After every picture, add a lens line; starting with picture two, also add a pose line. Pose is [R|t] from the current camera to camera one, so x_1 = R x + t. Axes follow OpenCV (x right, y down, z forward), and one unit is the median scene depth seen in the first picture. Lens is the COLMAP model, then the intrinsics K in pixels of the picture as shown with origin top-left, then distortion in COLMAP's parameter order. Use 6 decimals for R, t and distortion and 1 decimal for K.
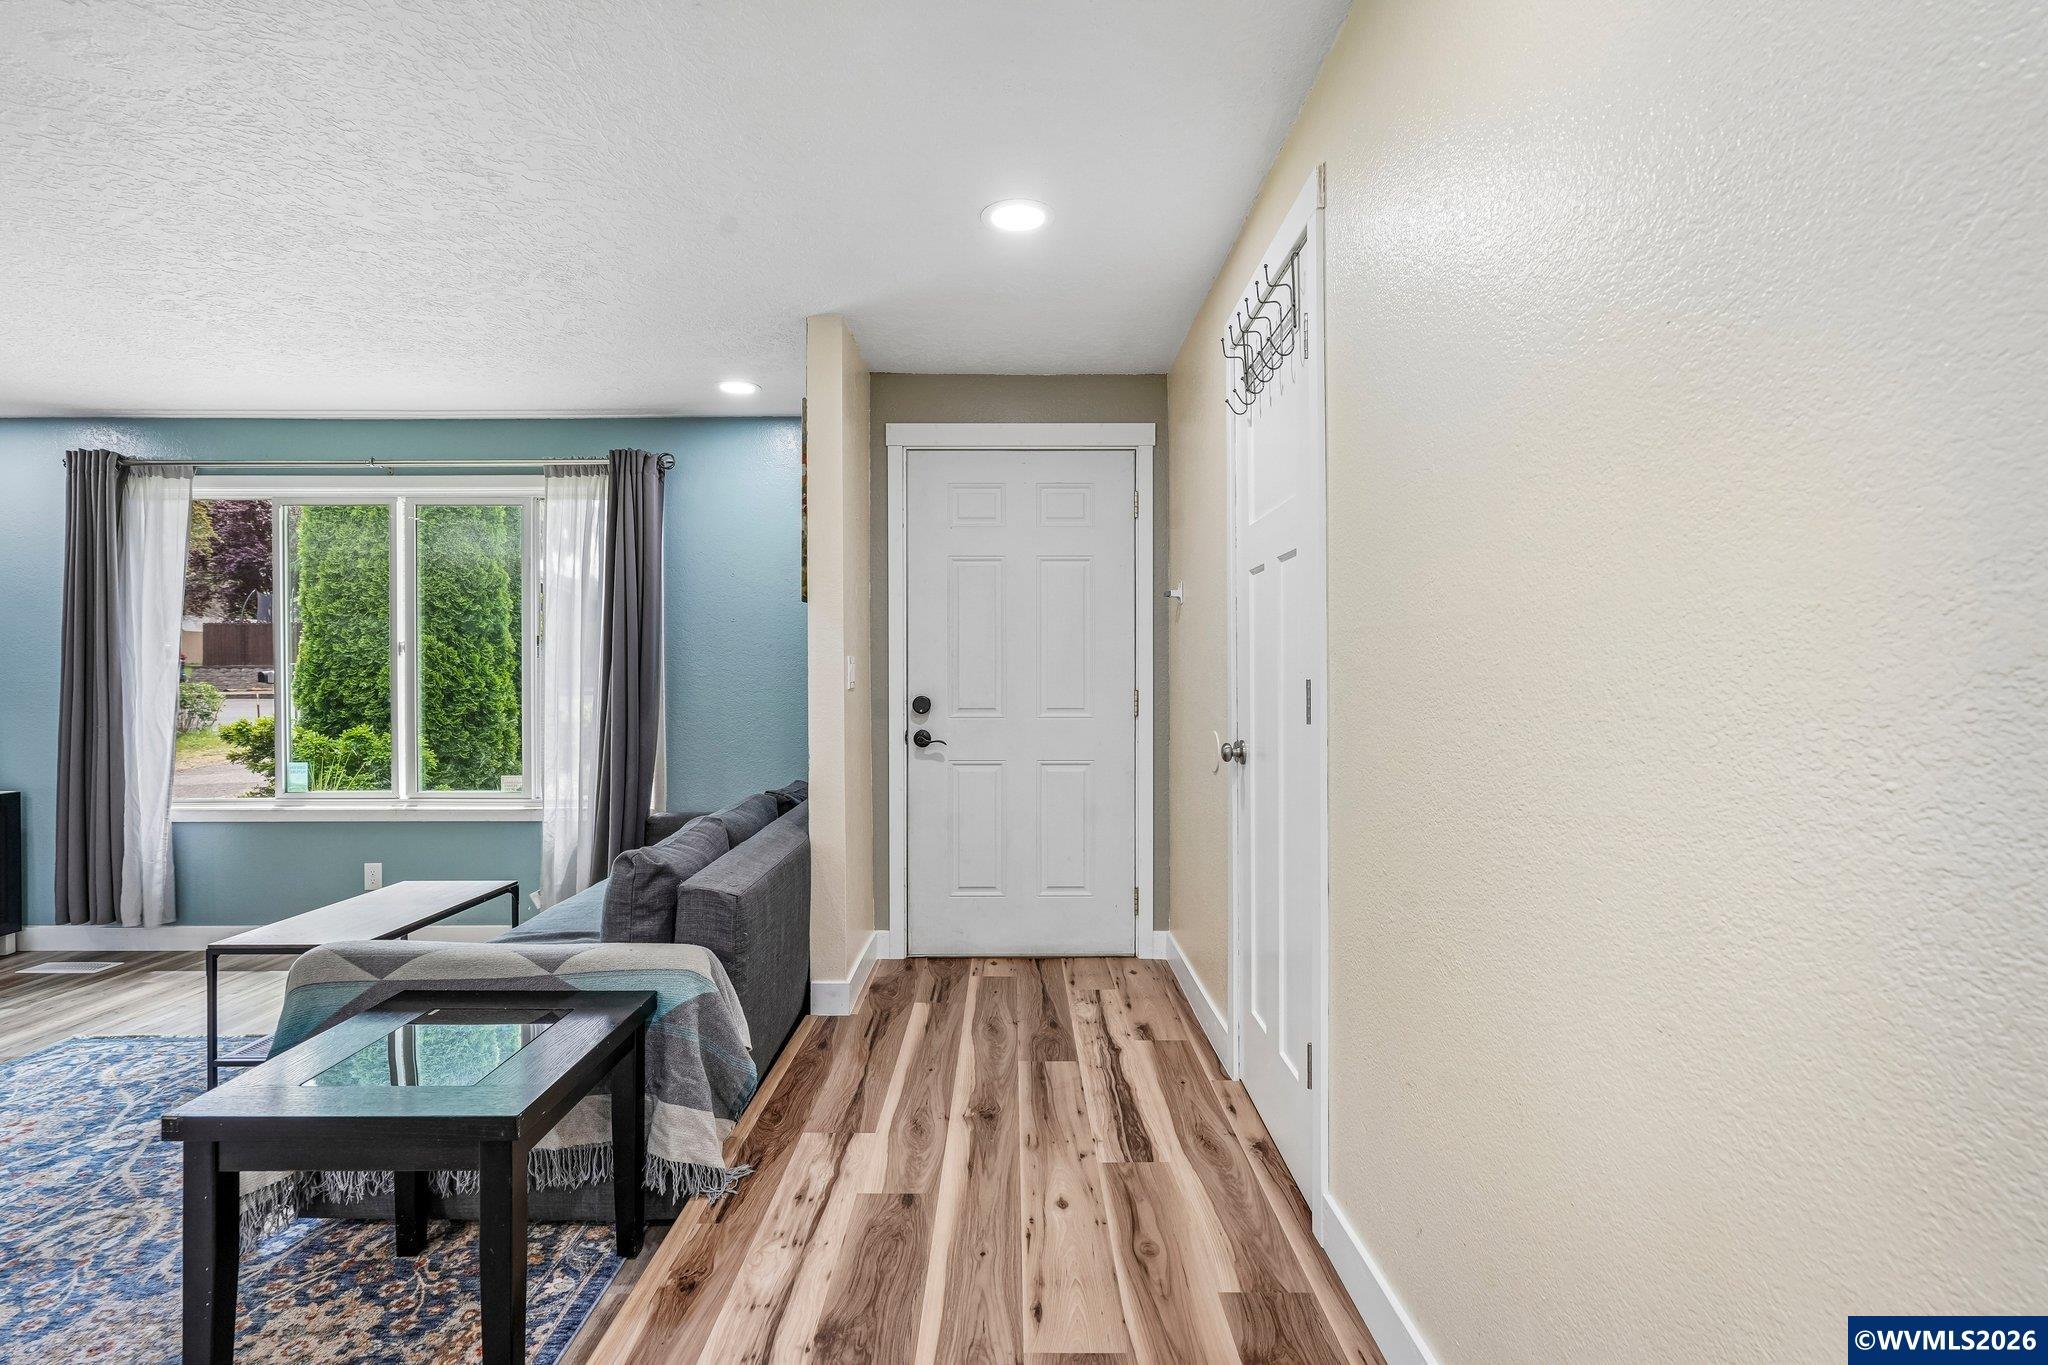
lens RADIAL K [[950.8, 0, 1025.4], [0, 950.8, 677.5], [0, 0, 1]] dist [-0.000462, -0.000281]
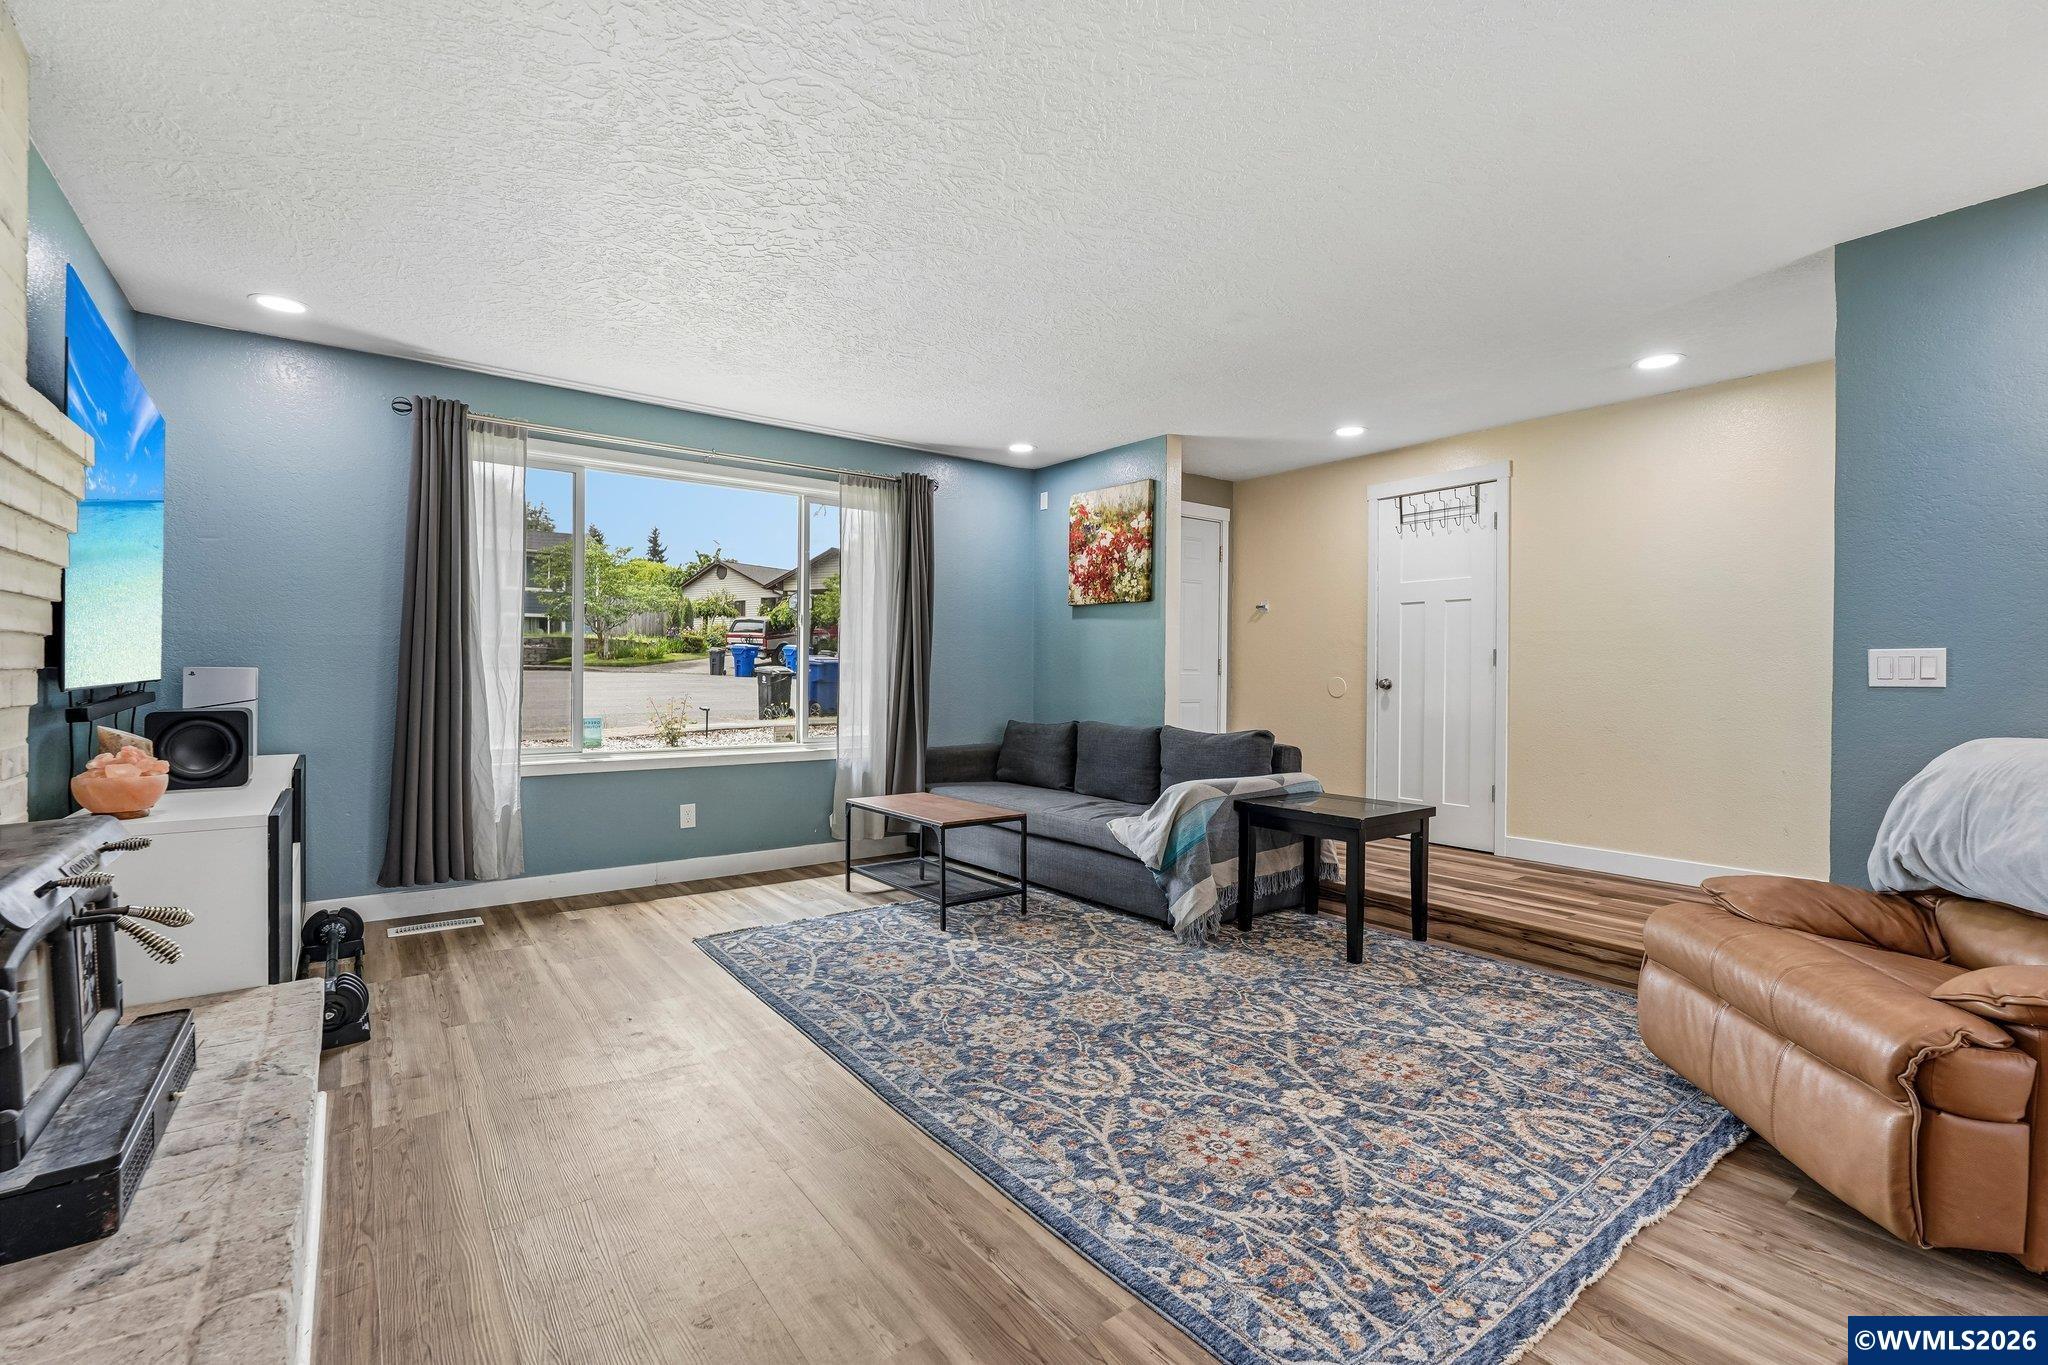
lens RADIAL K [[899.2, 0, 1025.4], [0, 899.2, 676.7], [0, 0, 1]] dist [-0.012031, 0.003792]
pose [[0.811922, -0.001248, 0.583765, -1.628710], [-0.003632, 0.999968, 0.007189, 0.047751], [-0.583755, -0.007957, 0.811891, -0.193308]]
